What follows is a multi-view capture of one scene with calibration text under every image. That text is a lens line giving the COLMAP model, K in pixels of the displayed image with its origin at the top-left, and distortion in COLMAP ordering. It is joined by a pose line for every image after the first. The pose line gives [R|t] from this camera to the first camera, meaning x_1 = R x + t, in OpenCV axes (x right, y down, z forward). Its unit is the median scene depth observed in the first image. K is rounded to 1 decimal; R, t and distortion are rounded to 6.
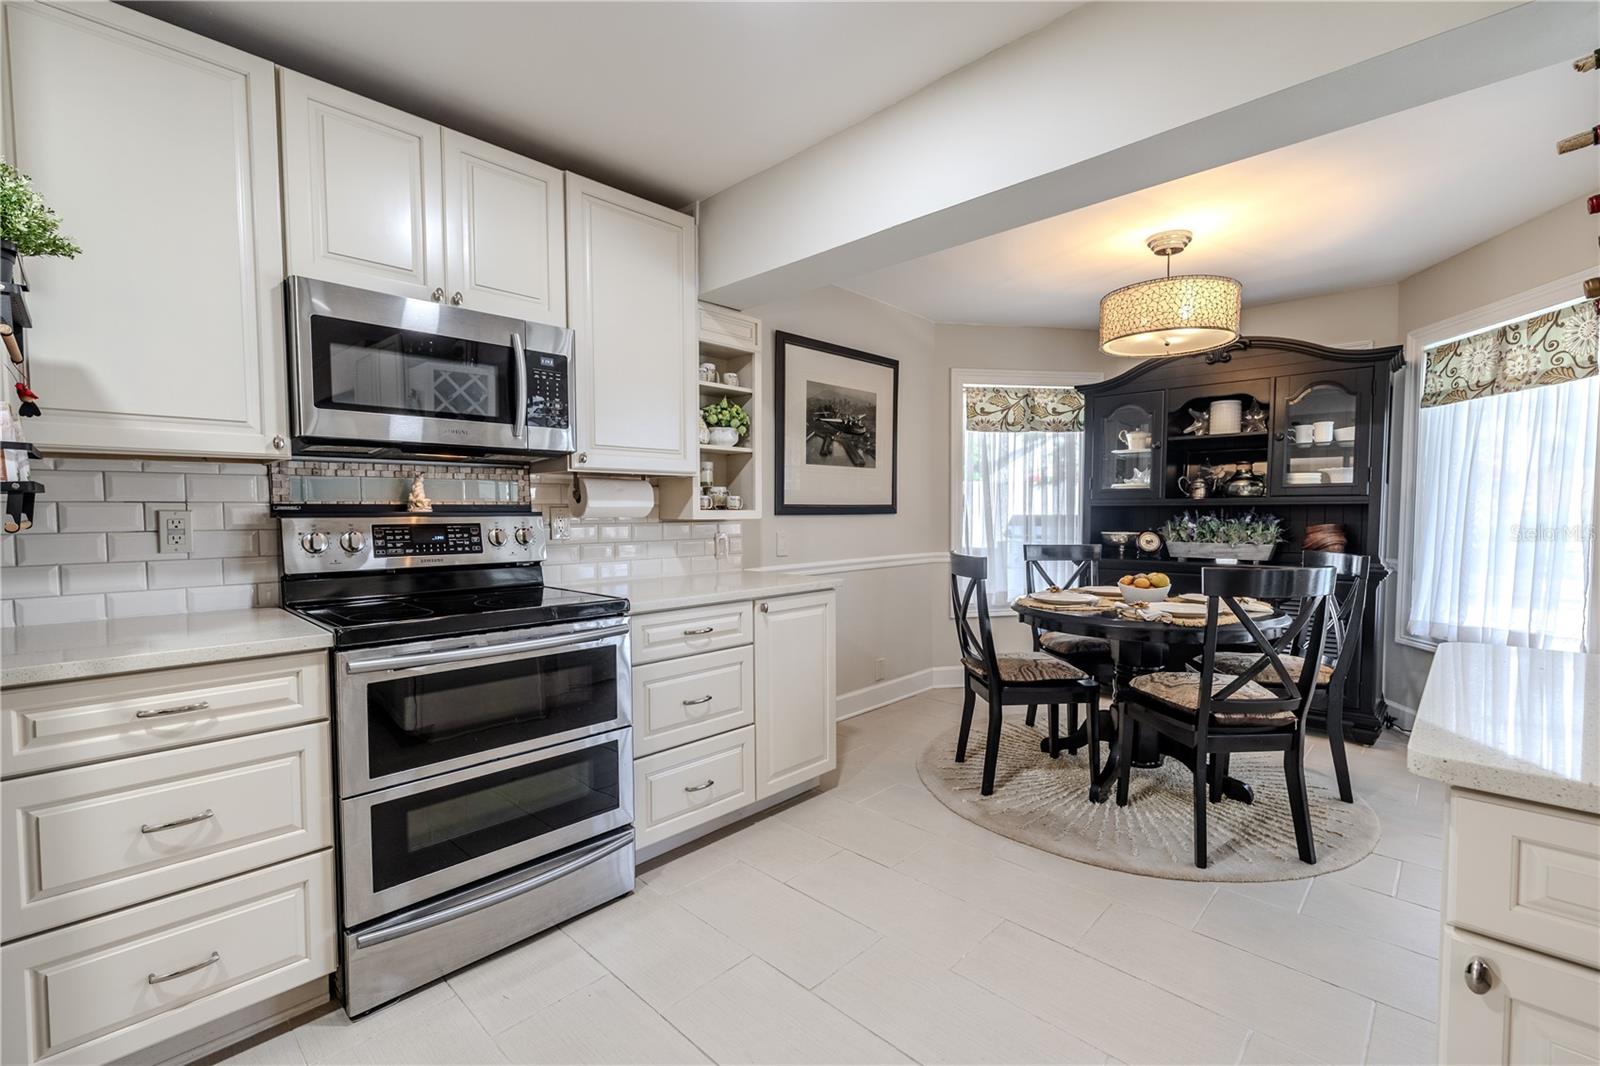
lens RADIAL K [[690.6, 0, 811.1], [0, 690.6, 553.5], [0, 0, 1]] dist [-0.009380, 0.003677]
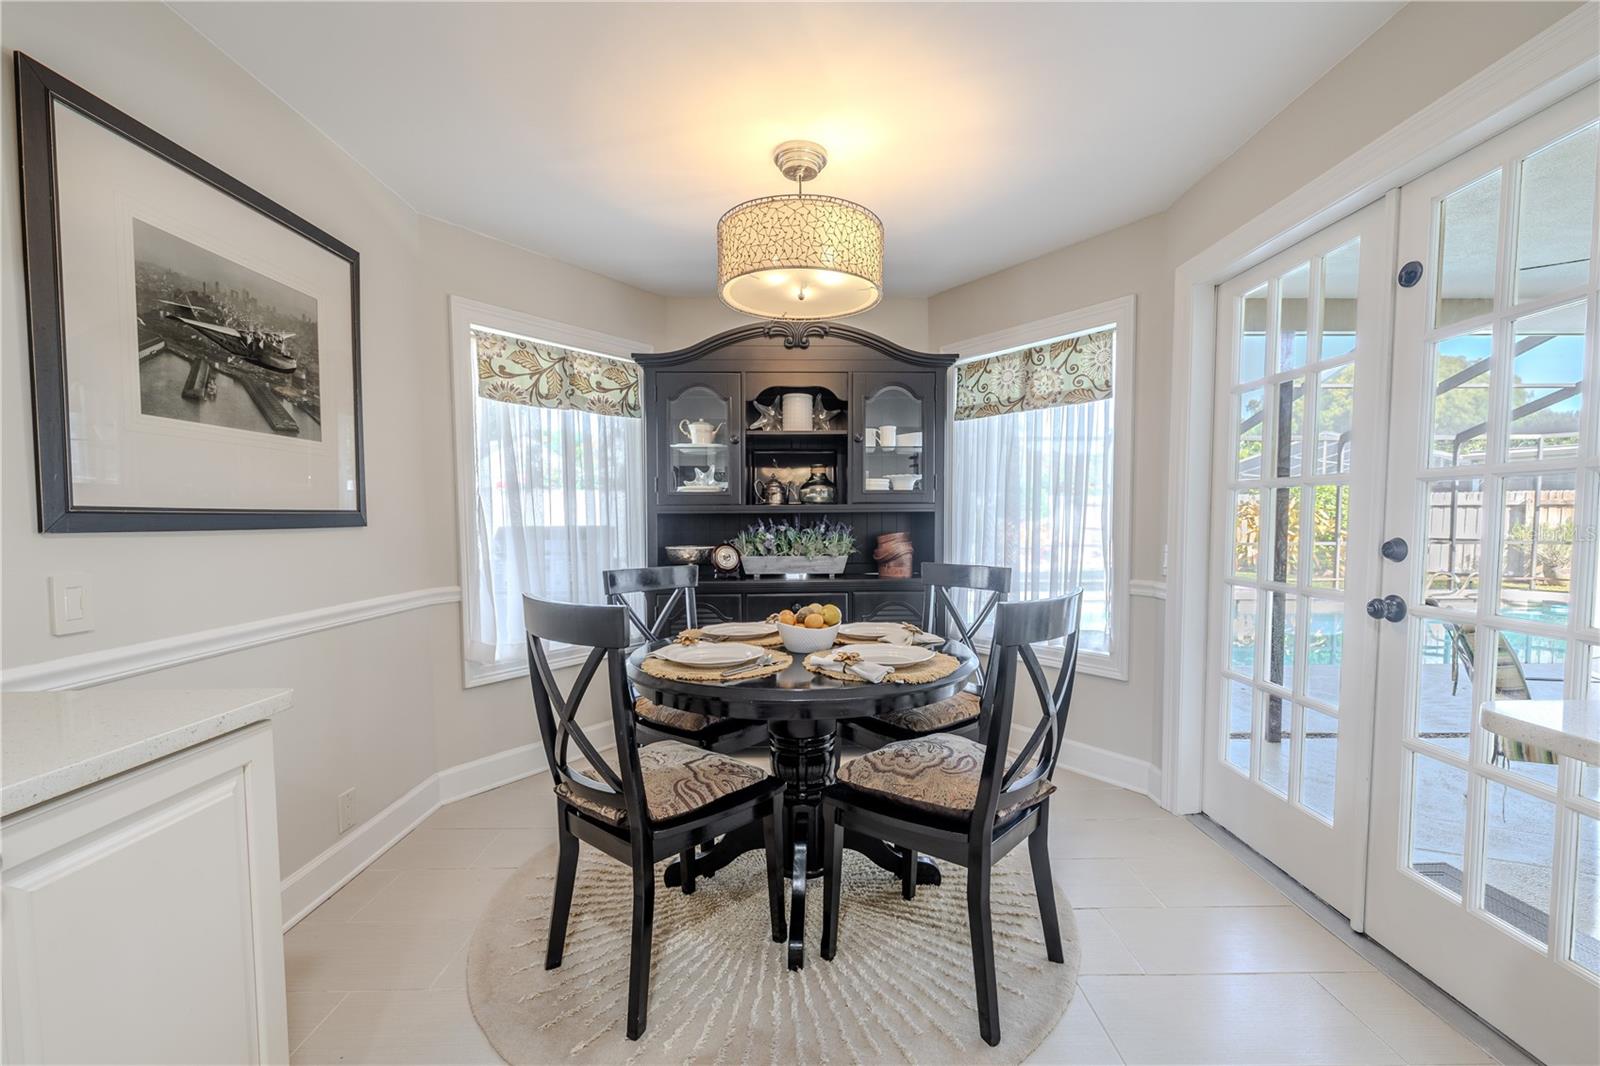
lens RADIAL K [[690.6, 0, 811.1], [0, 690.6, 553.5], [0, 0, 1]] dist [-0.009380, 0.003677]
pose [[0.713602, -0.037268, 0.699559, -0.011029], [0.049366, 0.998777, 0.002851, -0.020860], [-0.698810, 0.032500, 0.714569, 0.372135]]
